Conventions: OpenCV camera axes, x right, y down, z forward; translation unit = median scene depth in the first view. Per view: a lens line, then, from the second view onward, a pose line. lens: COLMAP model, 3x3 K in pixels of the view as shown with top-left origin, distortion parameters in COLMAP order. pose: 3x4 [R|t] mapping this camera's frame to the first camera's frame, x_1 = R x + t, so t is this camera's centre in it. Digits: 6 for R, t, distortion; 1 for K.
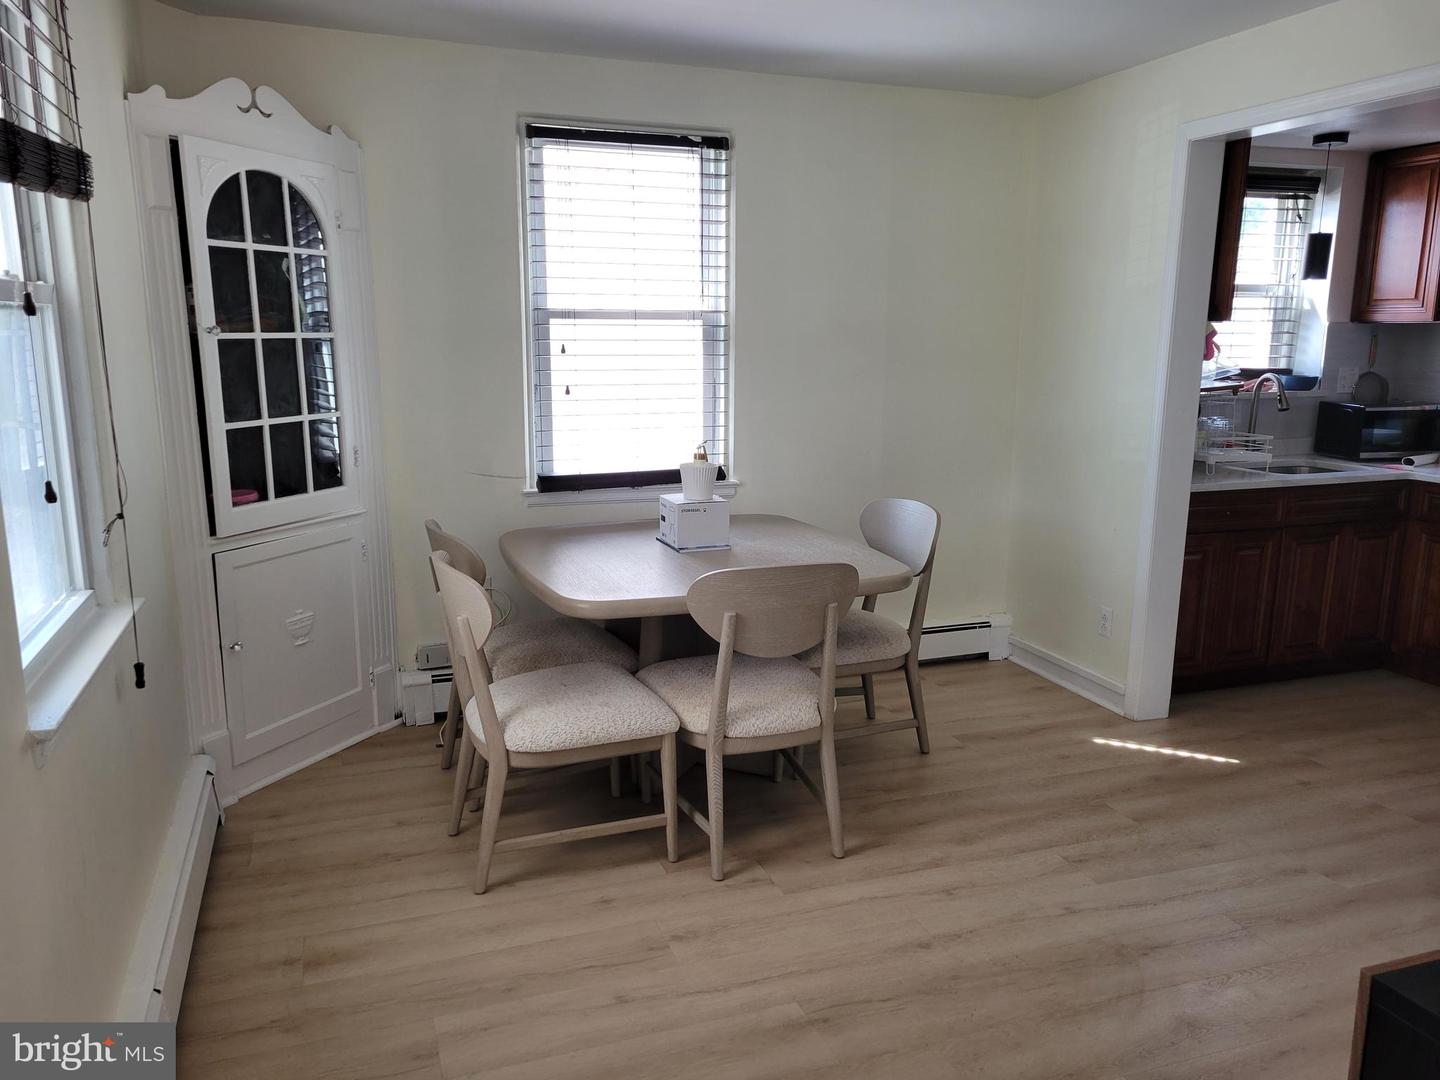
lens RADIAL K [[1076.8, 0, 723.5], [0, 1076.8, 542.3], [0, 0, 1]] dist [0.042851, -0.017421]
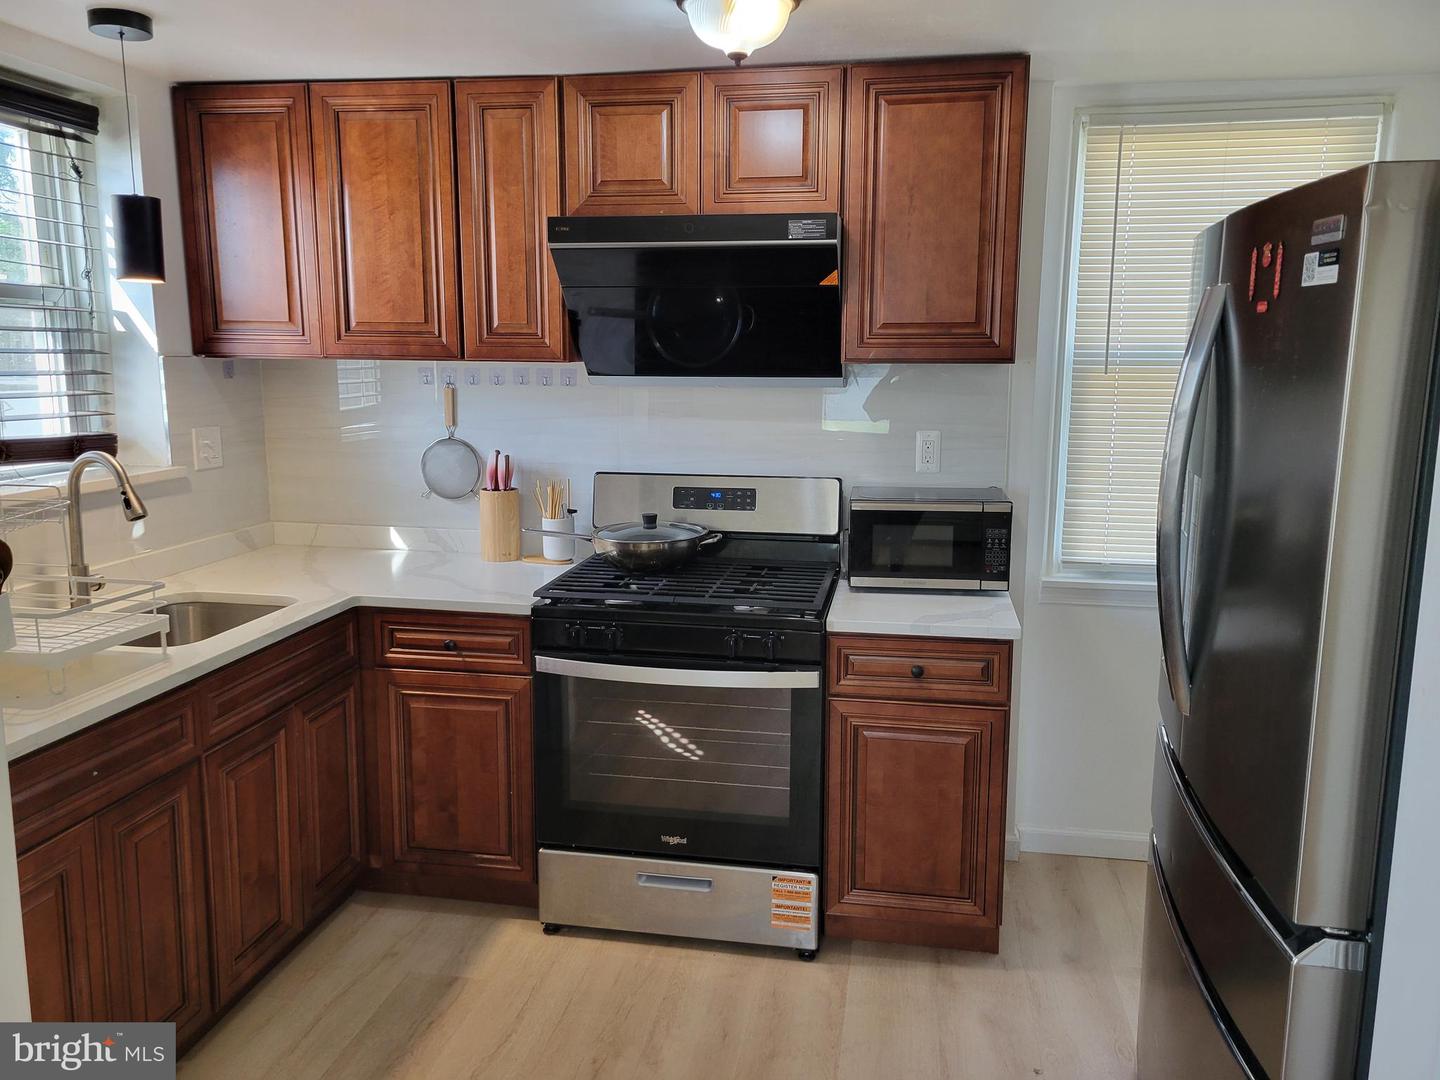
lens RADIAL K [[1076.8, 0, 733.7], [0, 1076.8, 533.6], [0, 0, 1]] dist [0.042851, -0.017421]
pose [[0.487828, -0.142602, 0.861213, 0.179635], [0.161954, 0.984224, 0.071232, -0.098126], [-0.857785, 0.104728, 0.503227, 0.442693]]
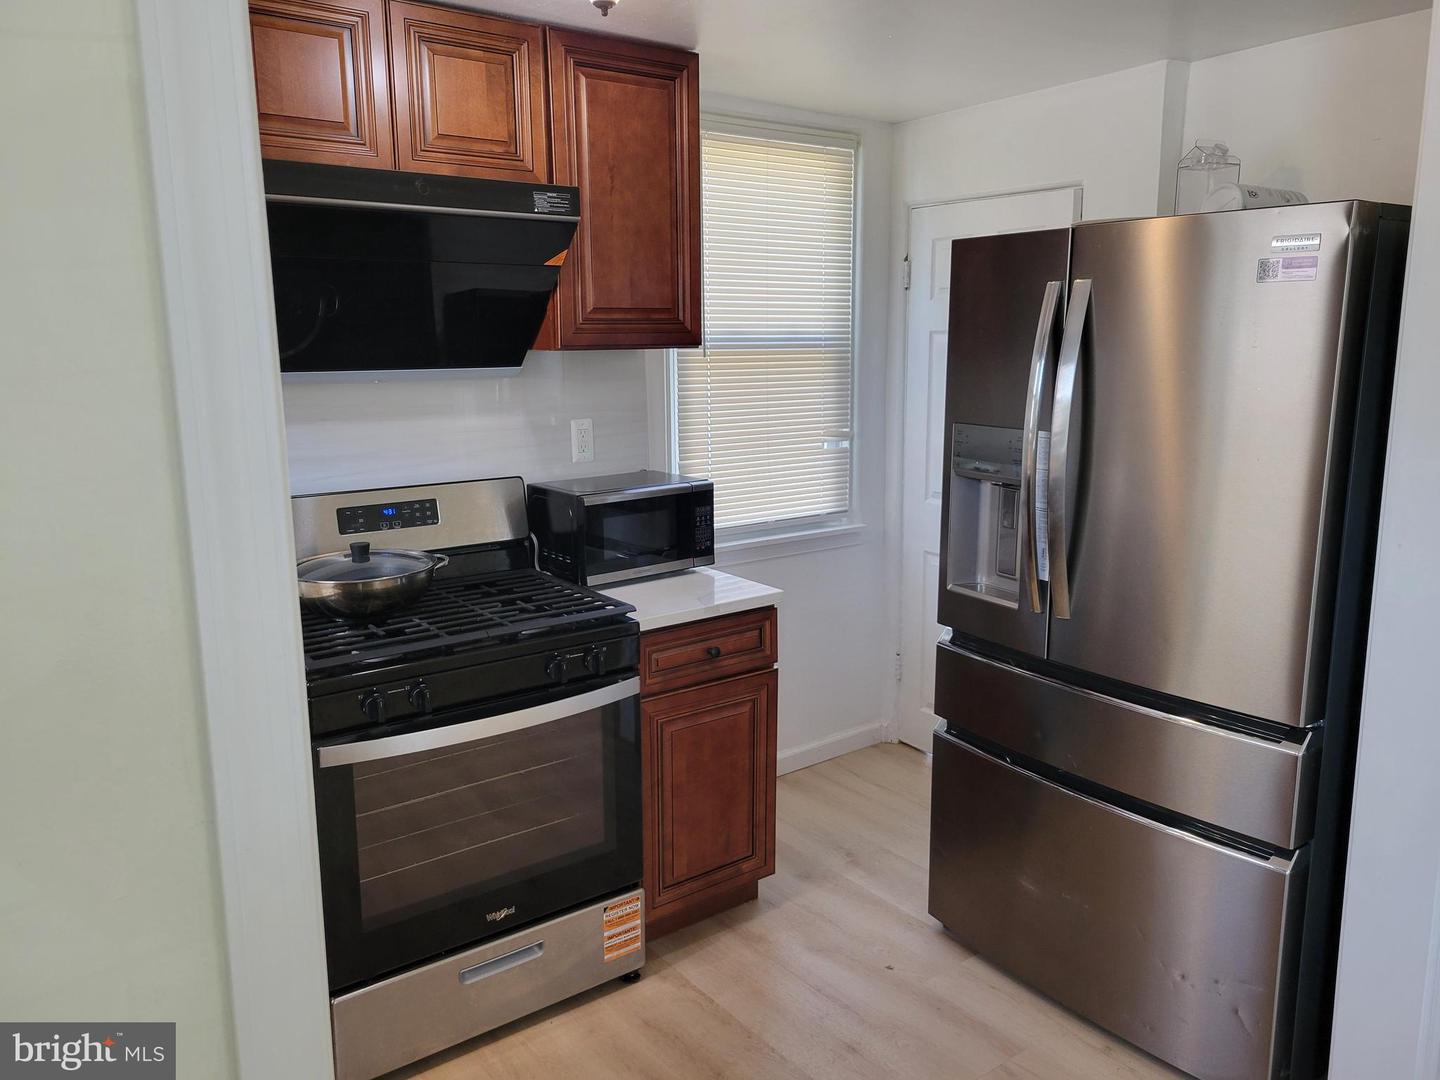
lens RADIAL K [[1076.8, 0, 726.8], [0, 1076.8, 535.9], [0, 0, 1]] dist [0.042851, -0.017421]
pose [[-0.299151, -0.169243, 0.939077, 0.173593], [0.190024, 0.953867, 0.232442, -0.157297], [-0.935093, 0.247983, -0.253190, 0.749311]]
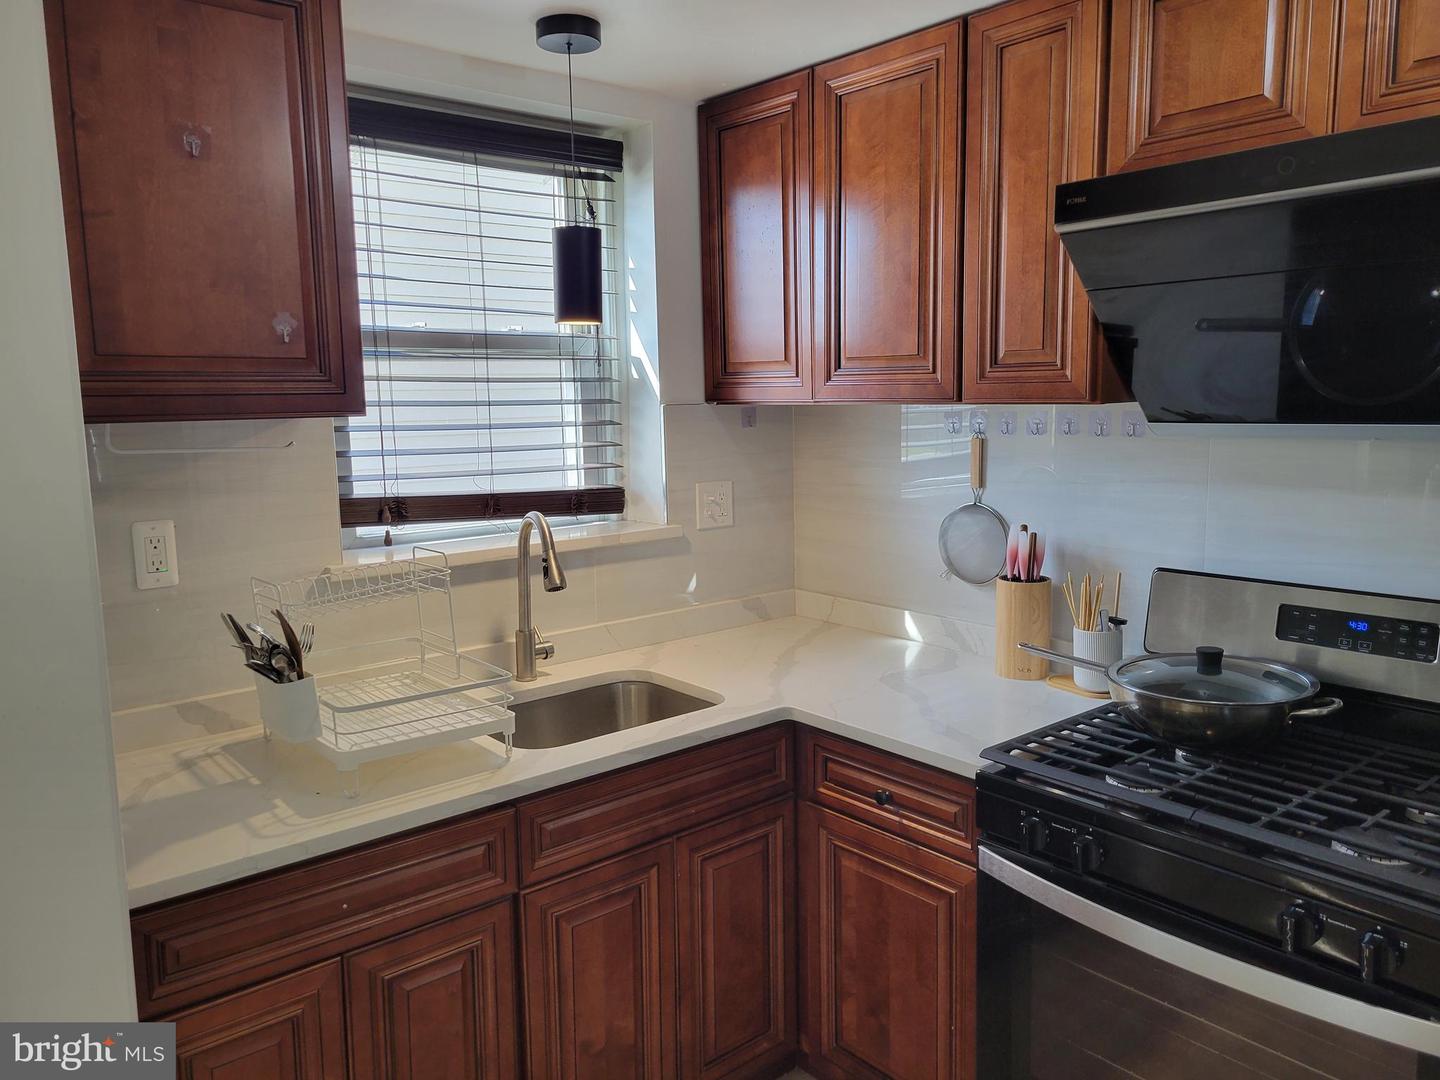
lens RADIAL K [[1076.8, 0, 726.4], [0, 1076.8, 540.0], [0, 0, 1]] dist [0.042851, -0.017421]
pose [[0.936056, -0.065851, 0.345633, 0.393669], [0.085938, 0.995368, -0.043102, -0.108713], [-0.341194, 0.070049, 0.937379, 0.490168]]
